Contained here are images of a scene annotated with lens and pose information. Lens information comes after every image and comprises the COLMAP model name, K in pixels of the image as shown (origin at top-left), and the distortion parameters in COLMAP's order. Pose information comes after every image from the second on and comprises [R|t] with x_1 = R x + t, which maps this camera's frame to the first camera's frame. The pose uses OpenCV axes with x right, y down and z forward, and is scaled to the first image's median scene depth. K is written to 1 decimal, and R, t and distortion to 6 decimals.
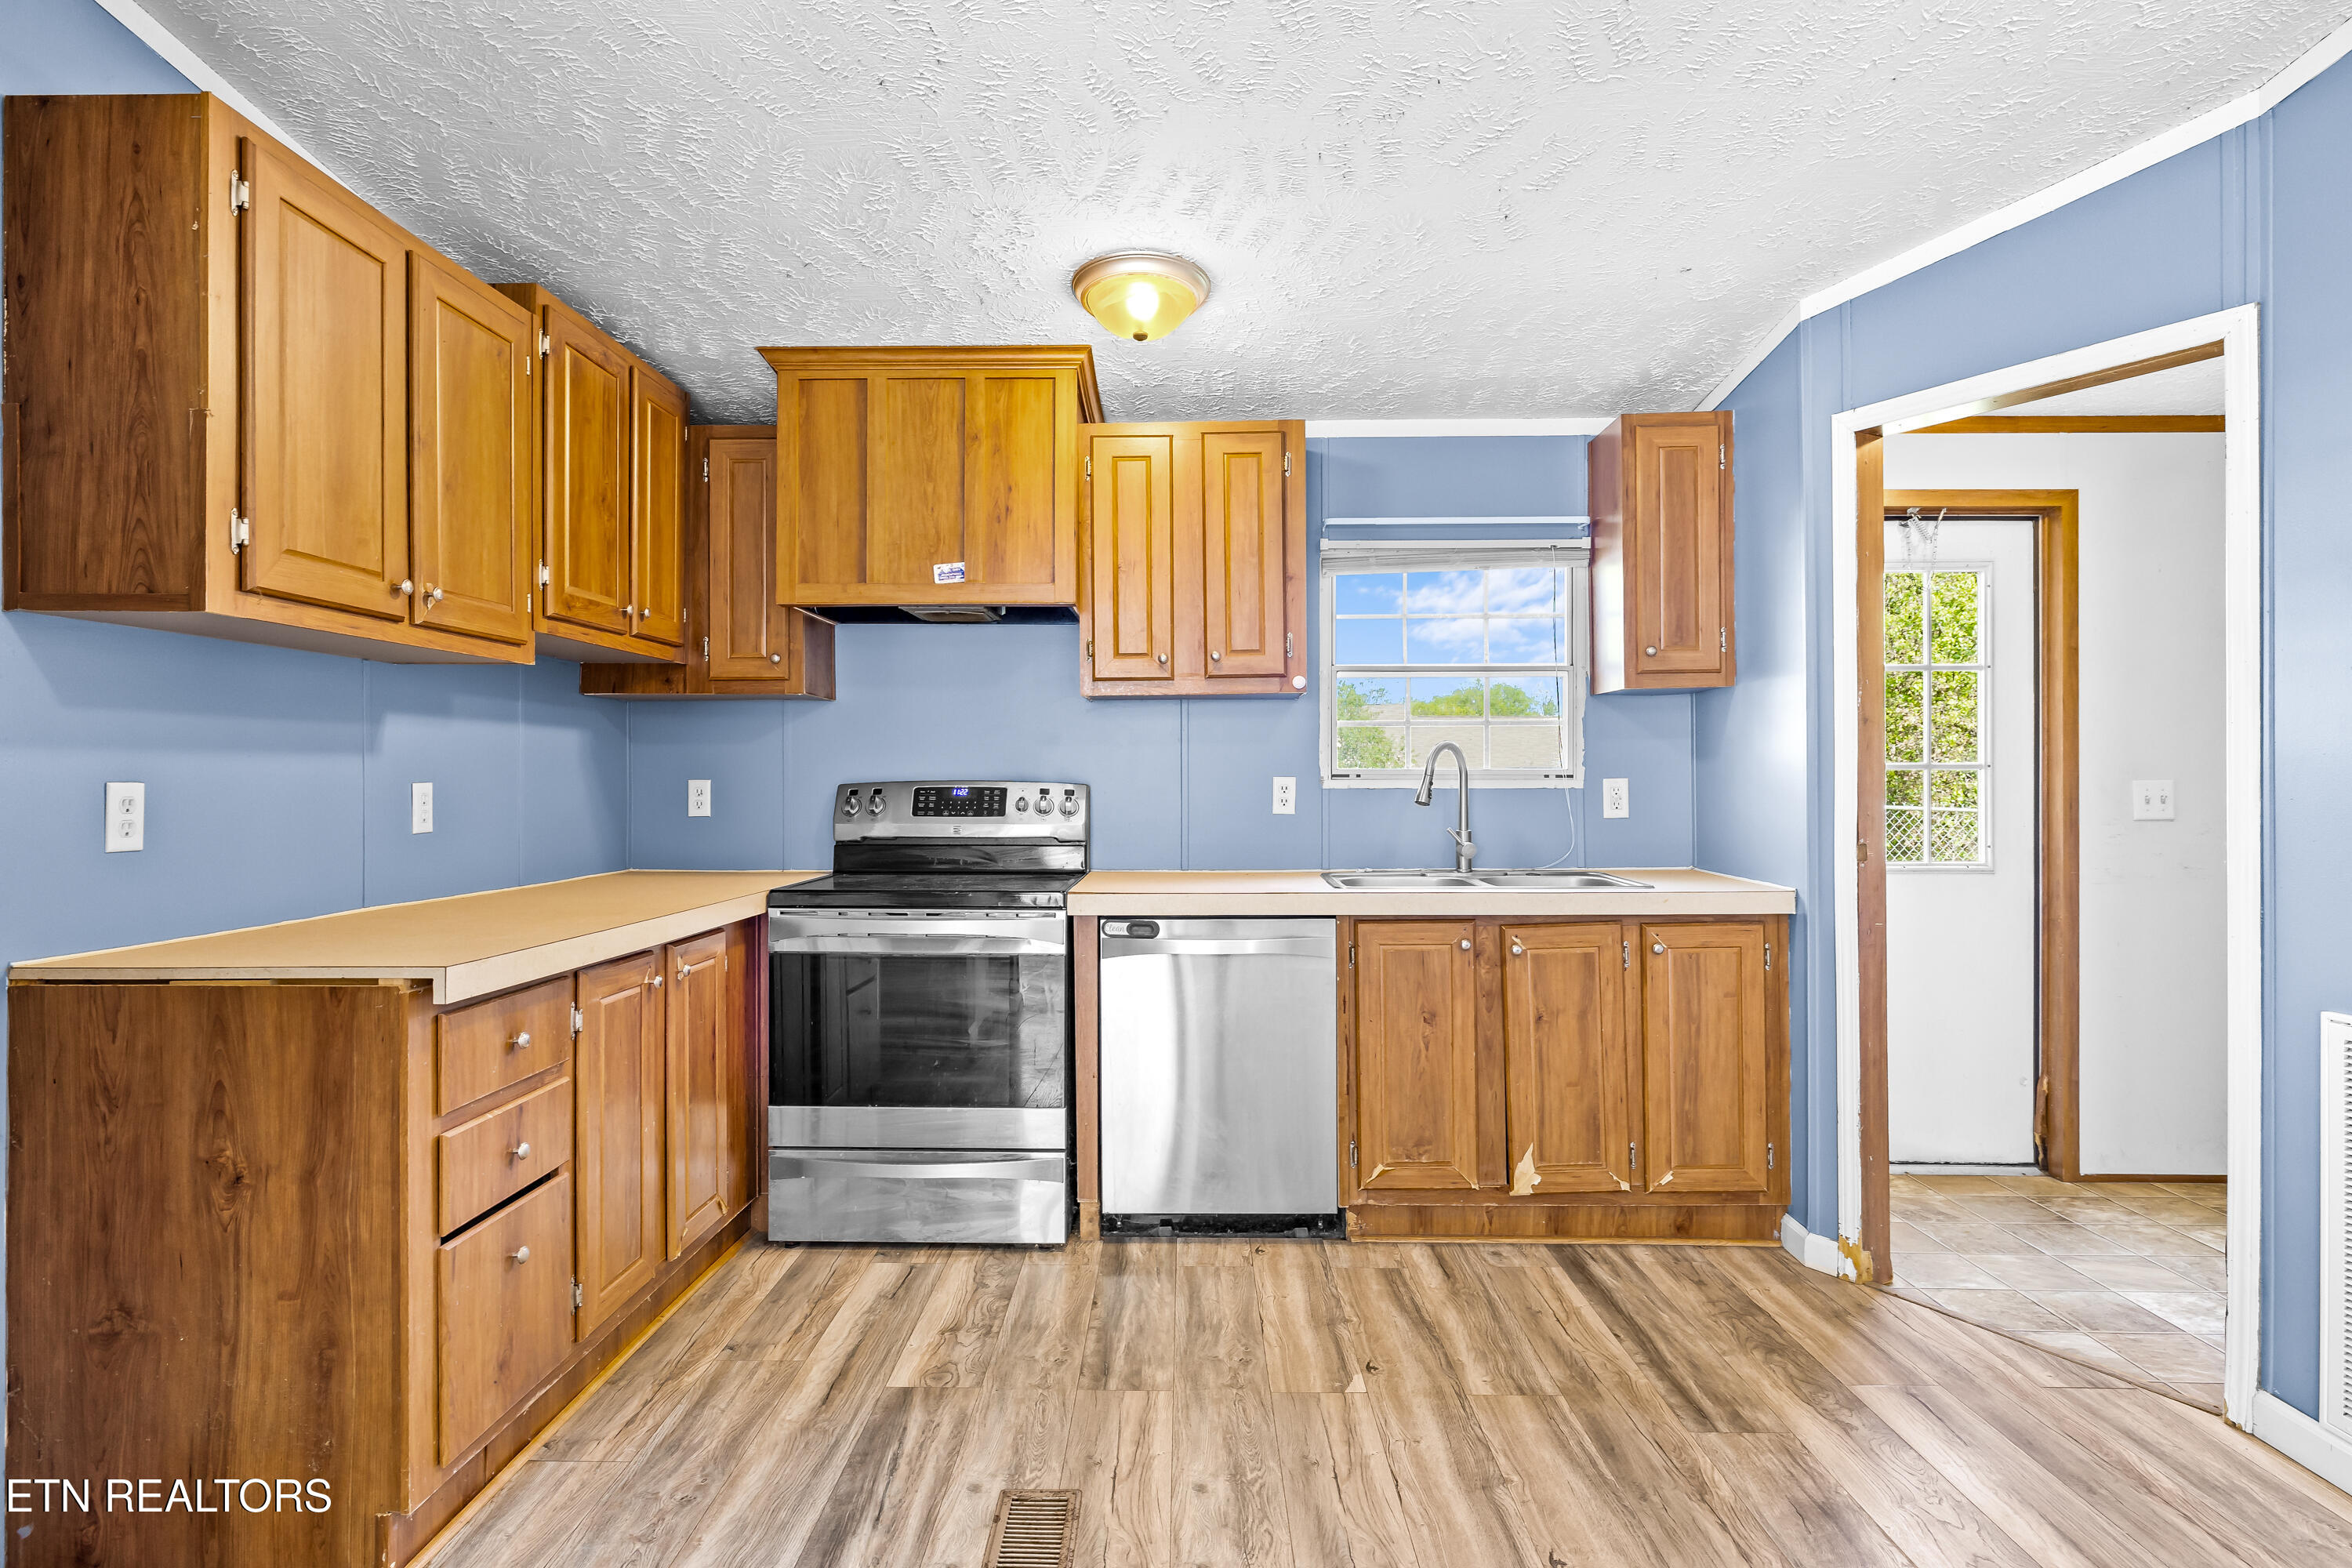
lens RADIAL K [[1272.0, 0, 1172.4], [0, 1272.0, 777.7], [0, 0, 1]] dist [-0.001486, 0.002443]
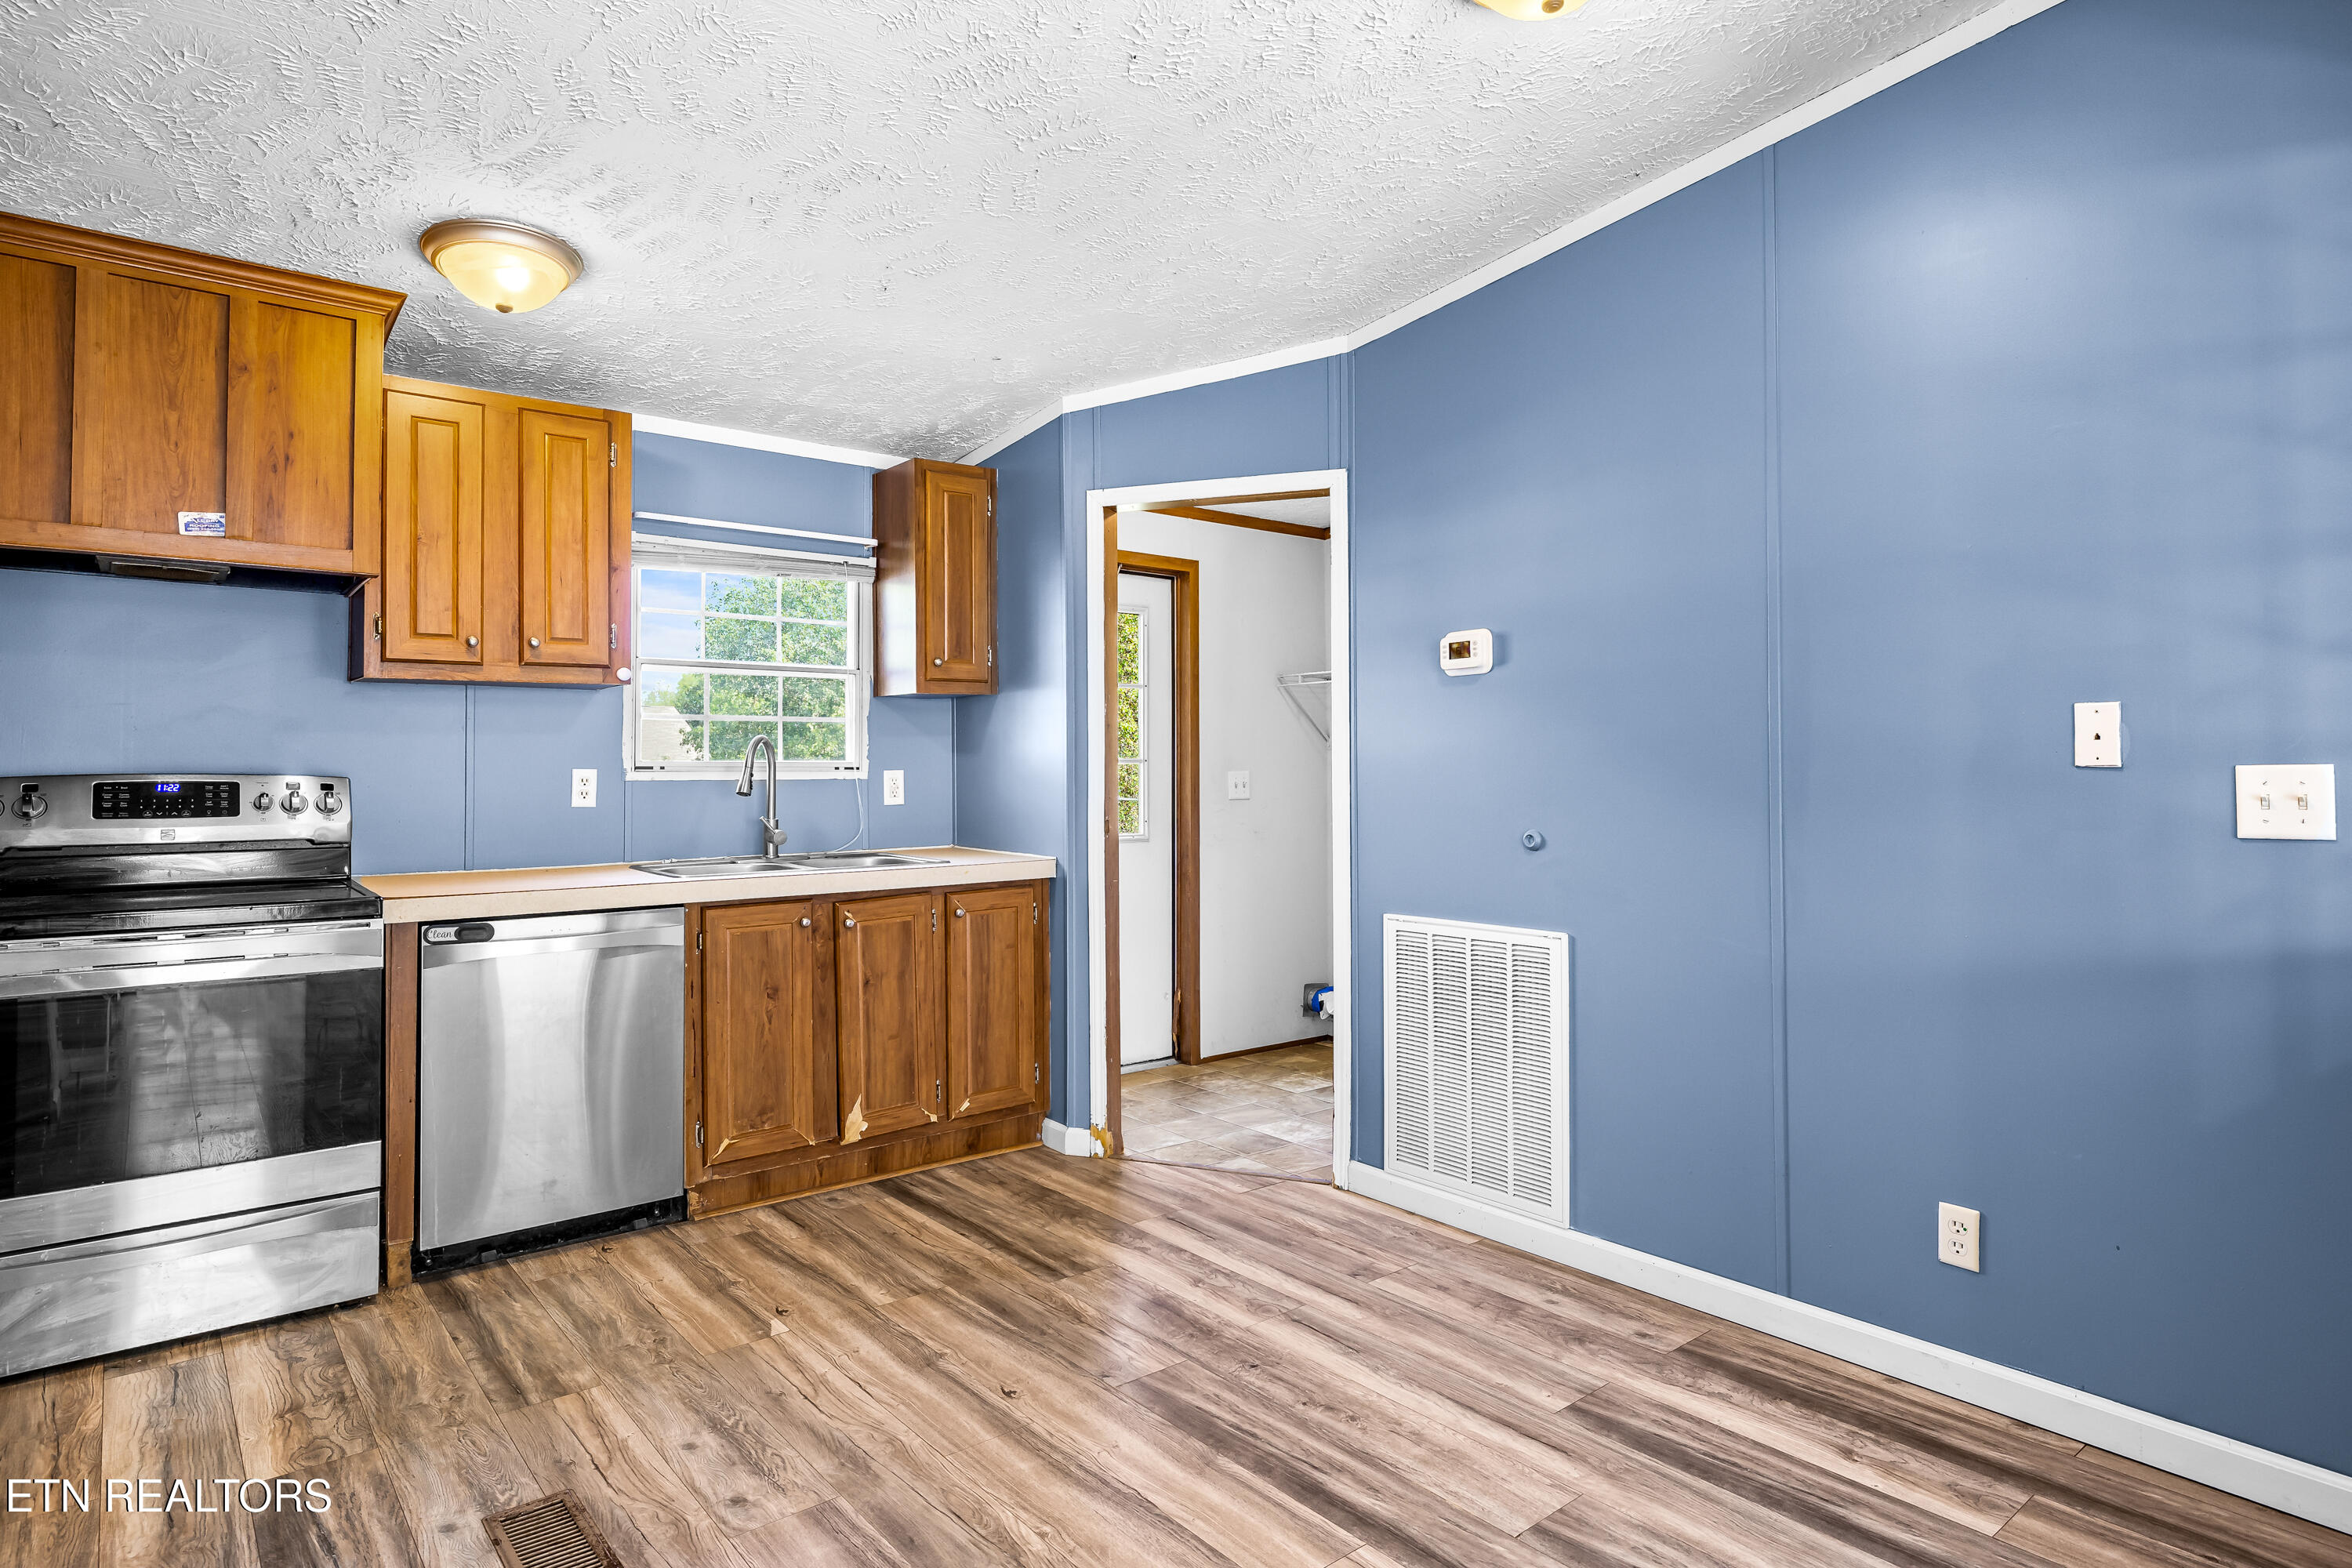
lens RADIAL K [[1272.0, 0, 1173.9], [0, 1272.0, 743.9], [0, 0, 1]] dist [-0.001486, 0.002443]
pose [[0.764779, 0.012737, 0.644167, -0.235474], [0.001593, 0.999764, -0.021659, 0.001998], [-0.644291, 0.017590, 0.764578, -0.045564]]
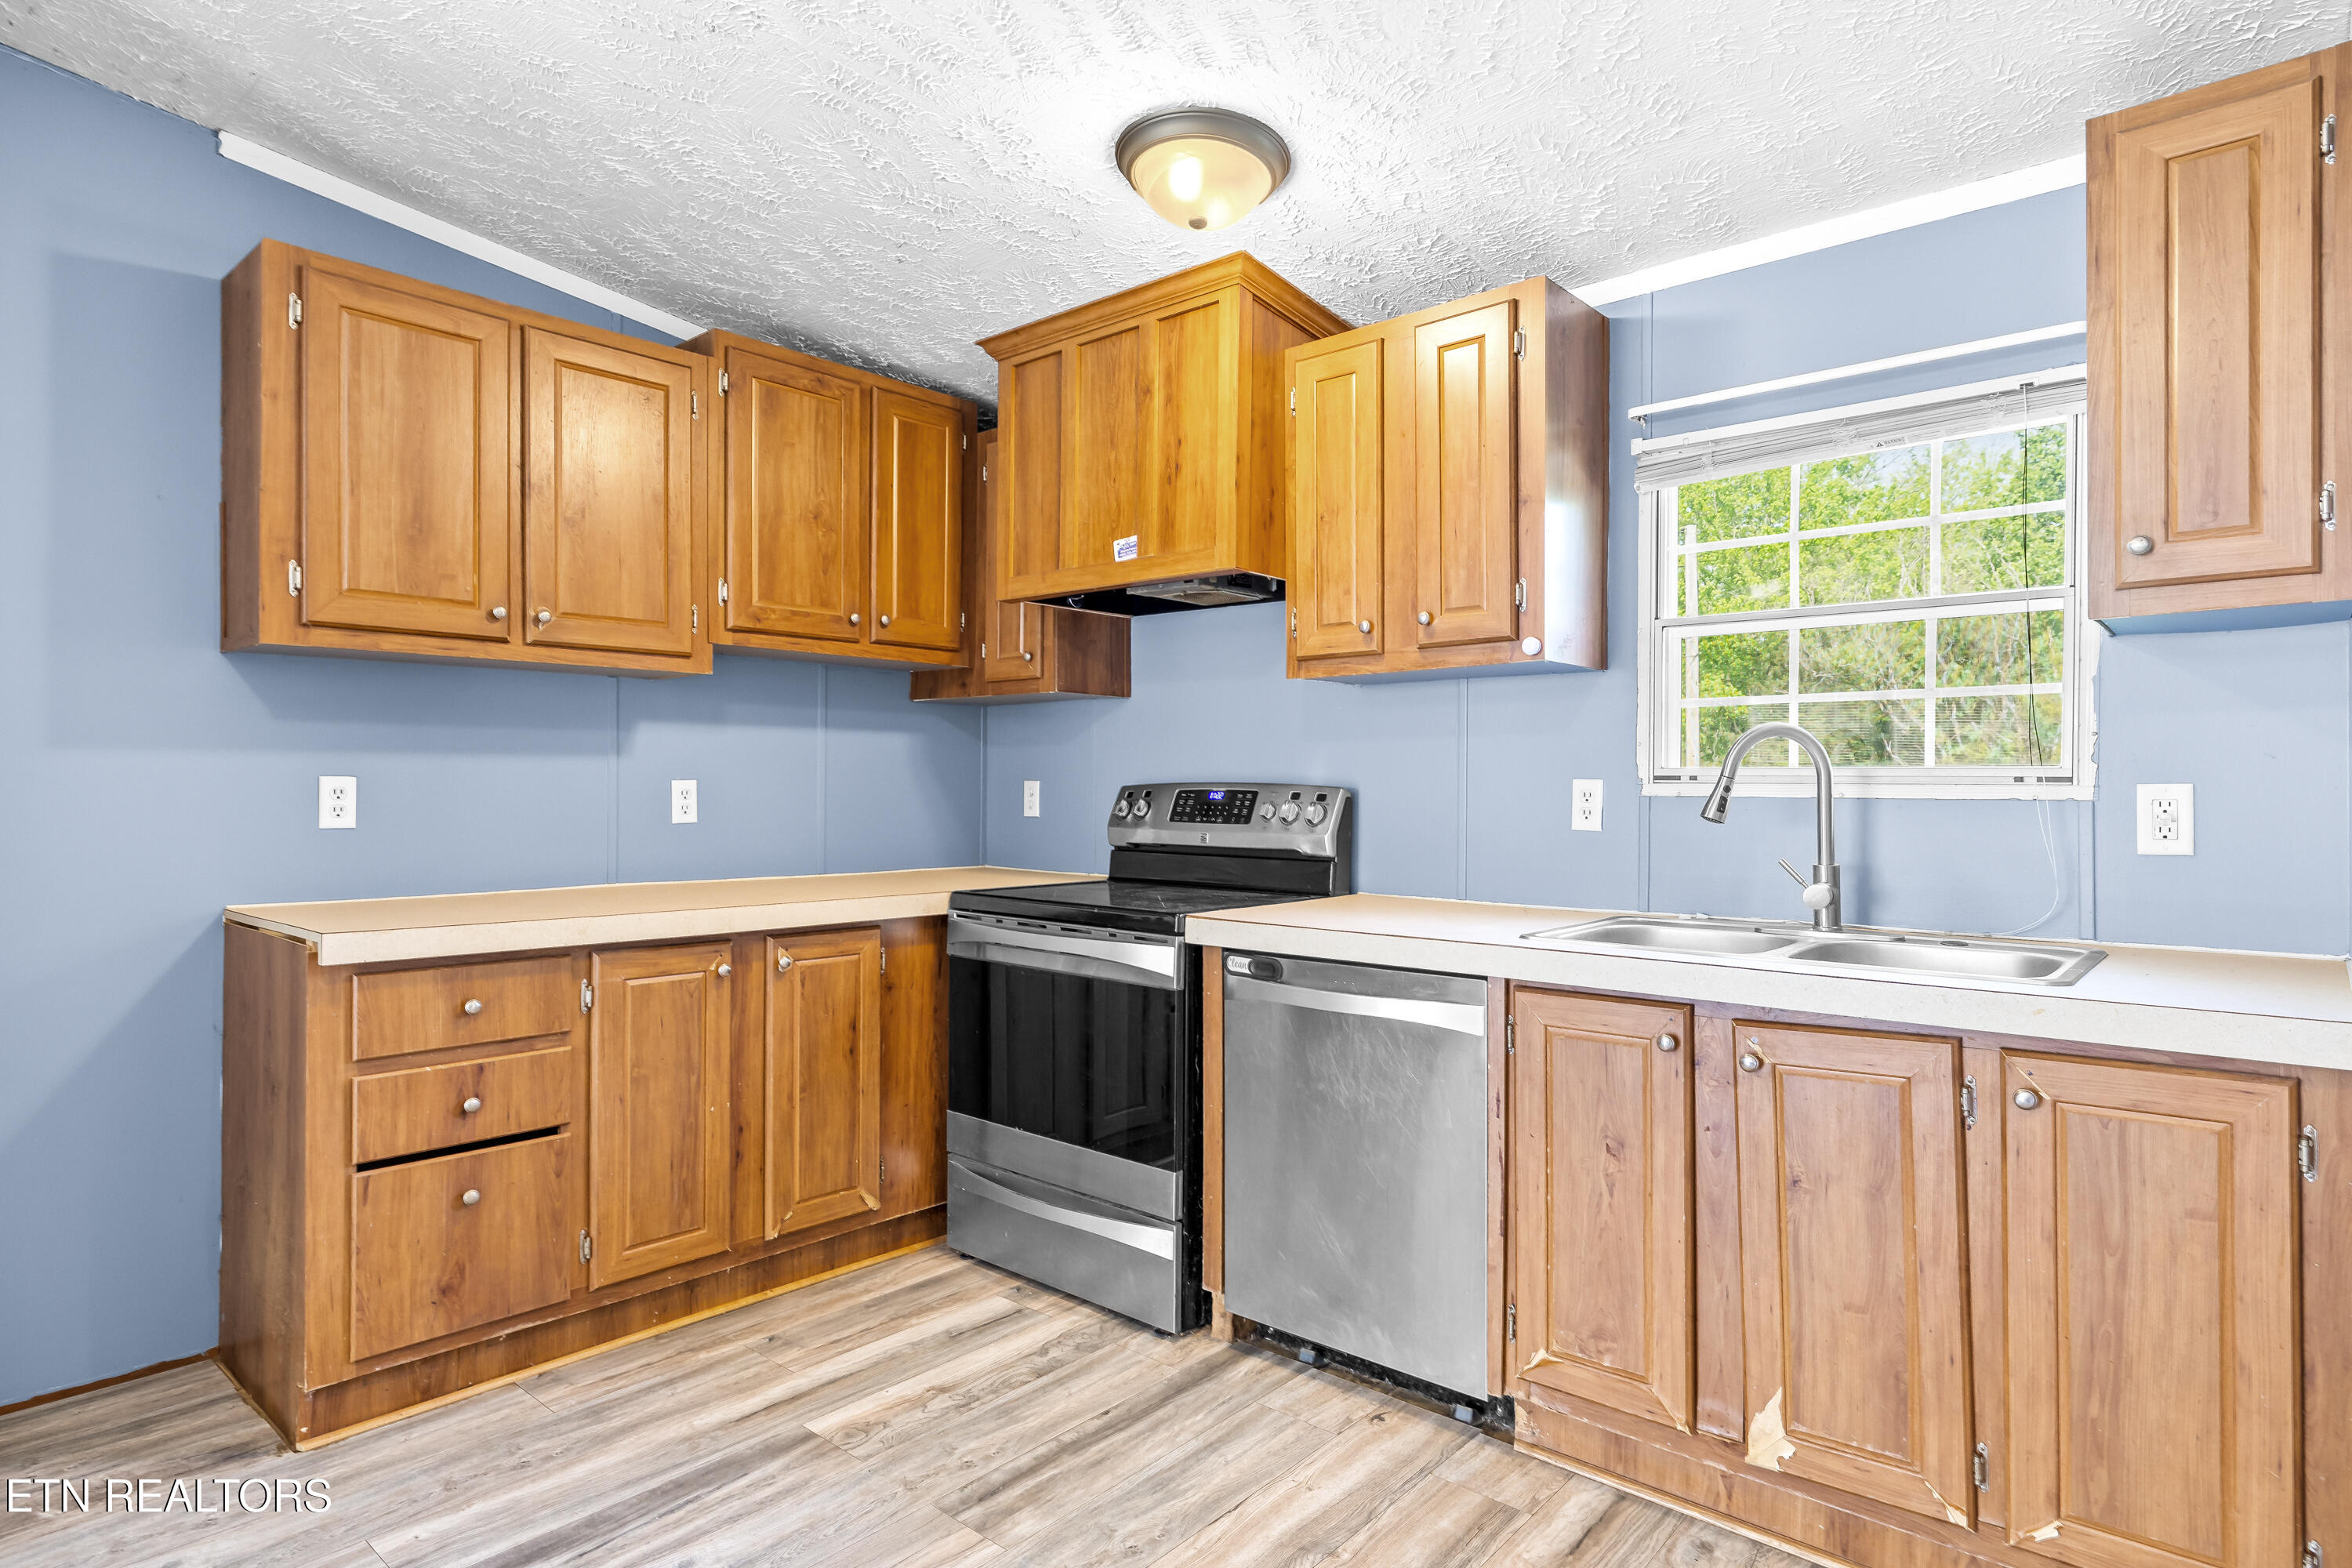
lens RADIAL K [[1272.0, 0, 1164.1], [0, 1272.0, 794.8], [0, 0, 1]] dist [-0.001486, 0.002443]
pose [[0.763306, 0.010881, -0.645945, 0.447146], [-0.006079, 0.999935, 0.009661, 0.002924], [0.646008, -0.003447, 0.763322, 0.354259]]
